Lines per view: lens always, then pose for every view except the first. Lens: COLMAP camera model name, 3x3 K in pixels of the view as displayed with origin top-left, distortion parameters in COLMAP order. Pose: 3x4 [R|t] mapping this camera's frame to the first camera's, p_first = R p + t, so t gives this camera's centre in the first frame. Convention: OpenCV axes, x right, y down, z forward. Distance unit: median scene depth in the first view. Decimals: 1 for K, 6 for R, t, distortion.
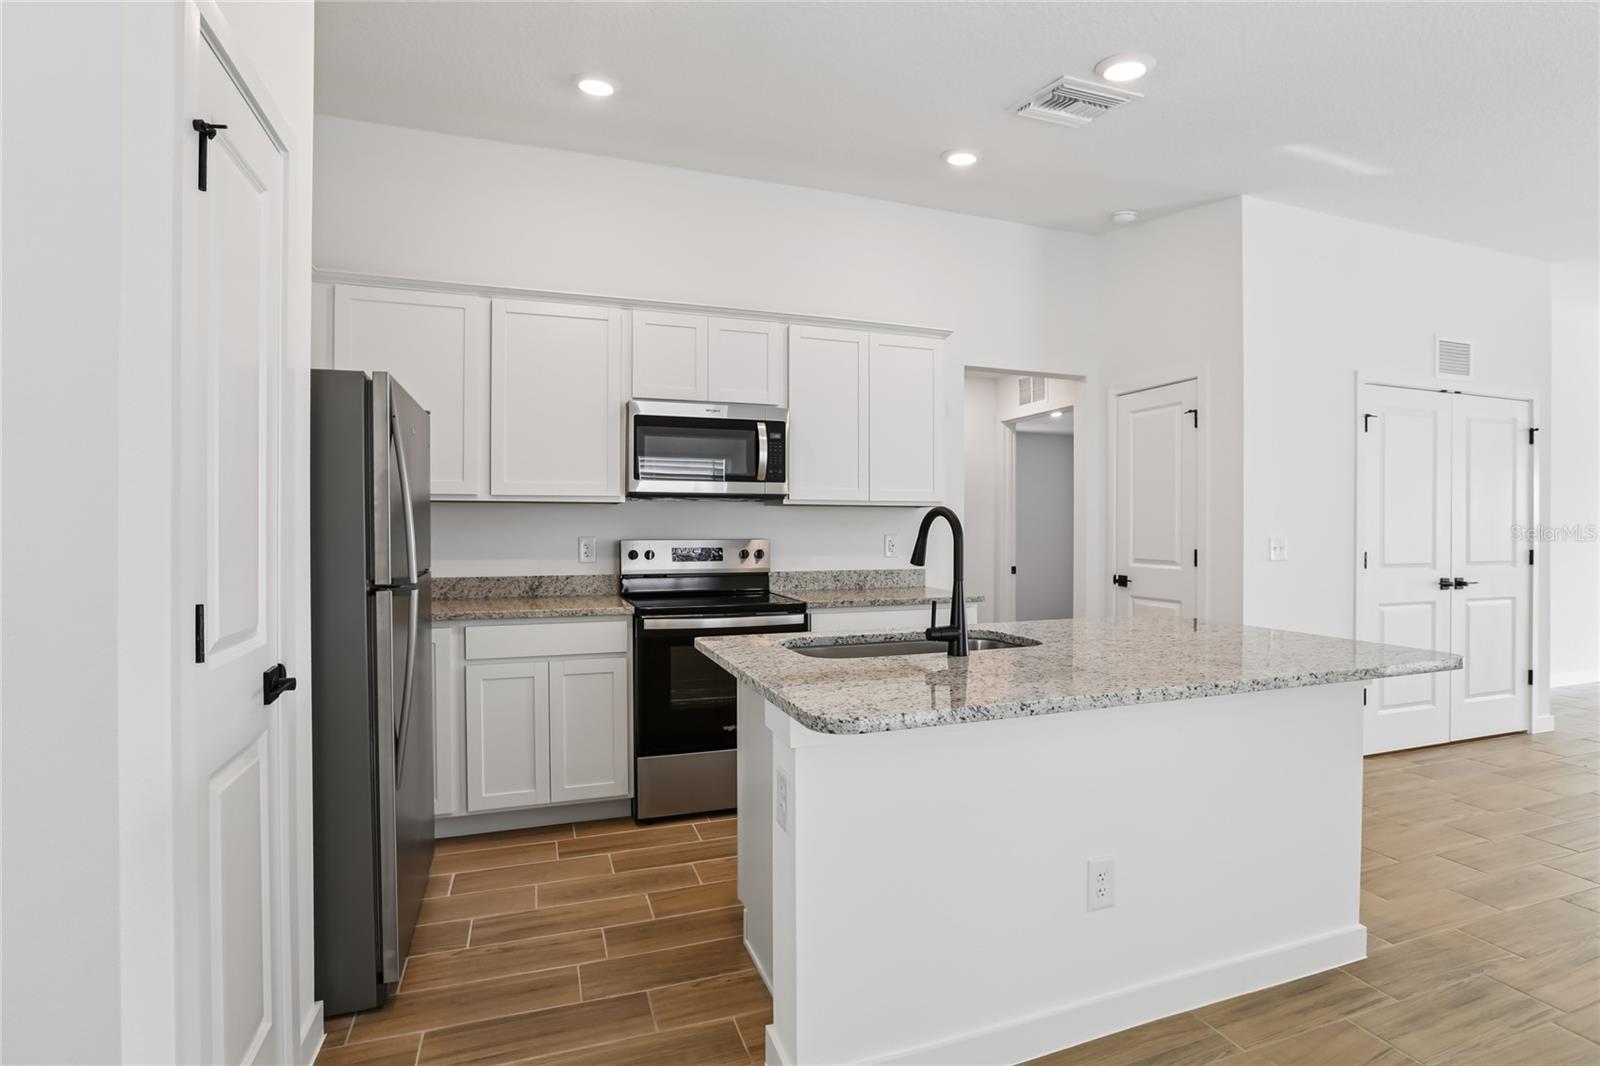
lens RADIAL K [[765.5, 0, 800.0], [0, 765.5, 533.0], [0, 0, 1]] dist [-0.027599, -0.000045]
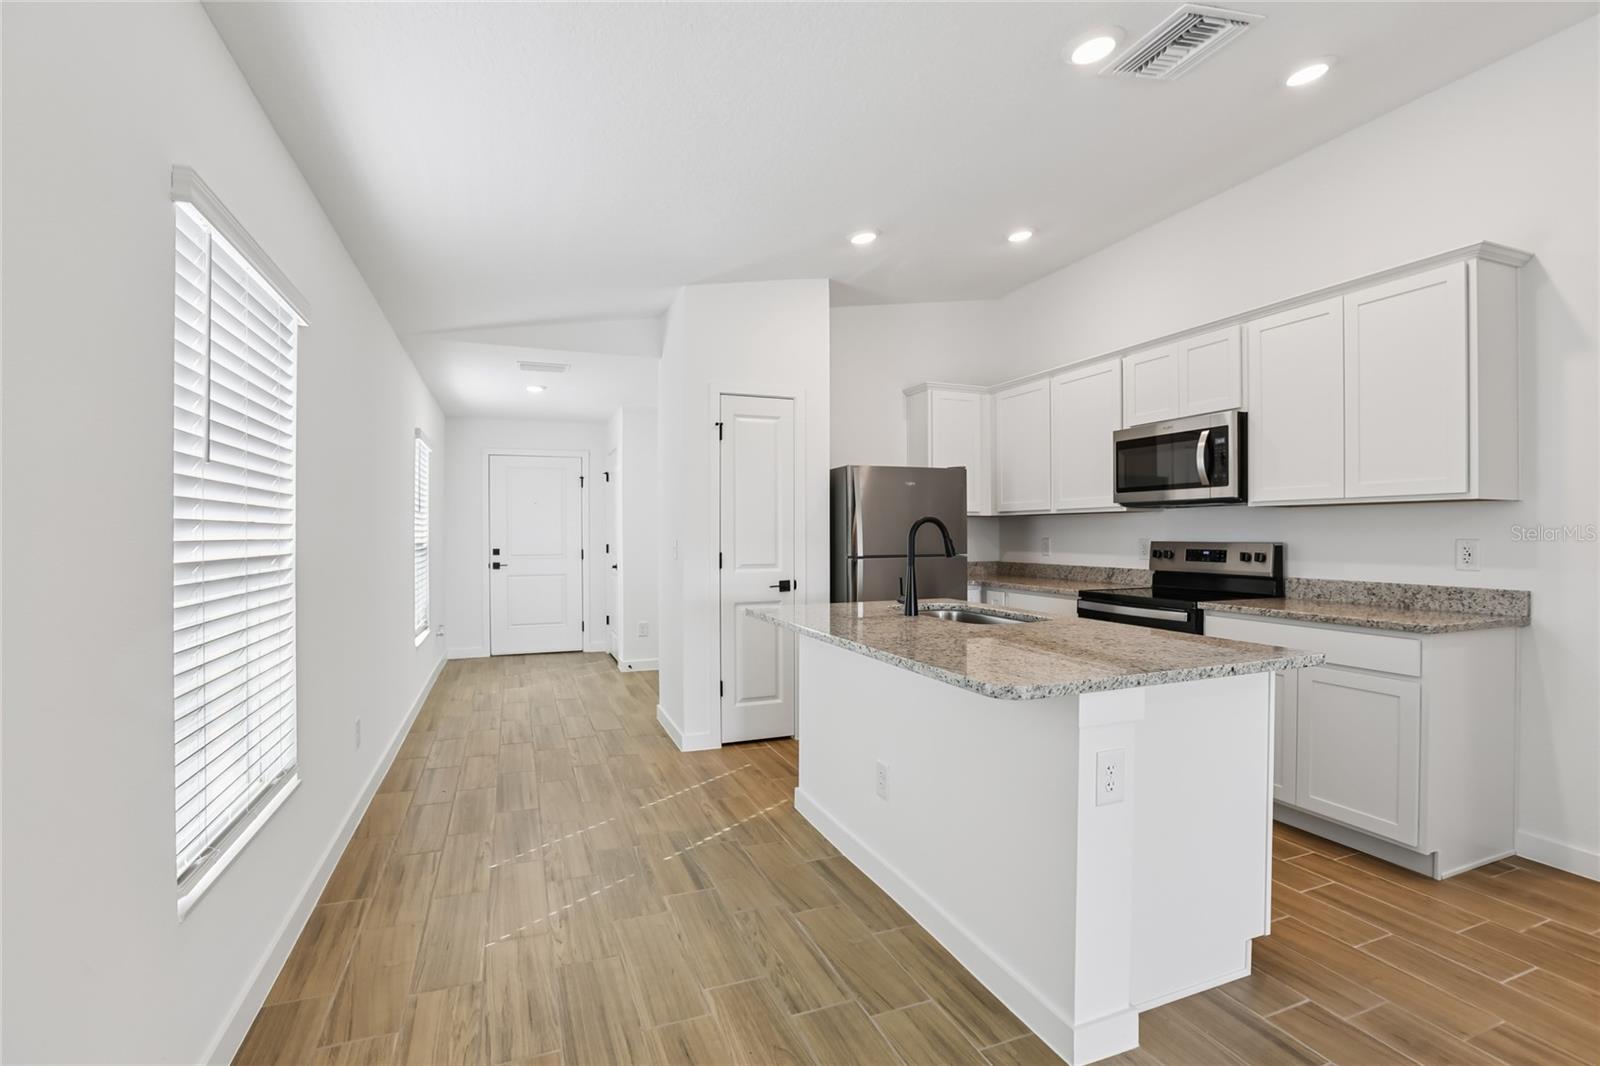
lens RADIAL K [[726.5, 0, 800.0], [0, 726.5, 533.0], [0, 0, 1]] dist [-0.038073, -0.000017]
pose [[0.040767, -0.001883, -0.999167, 0.844894], [-0.006937, 0.999974, -0.002168, 0.002145], [0.999145, 0.007020, 0.040753, 0.379340]]
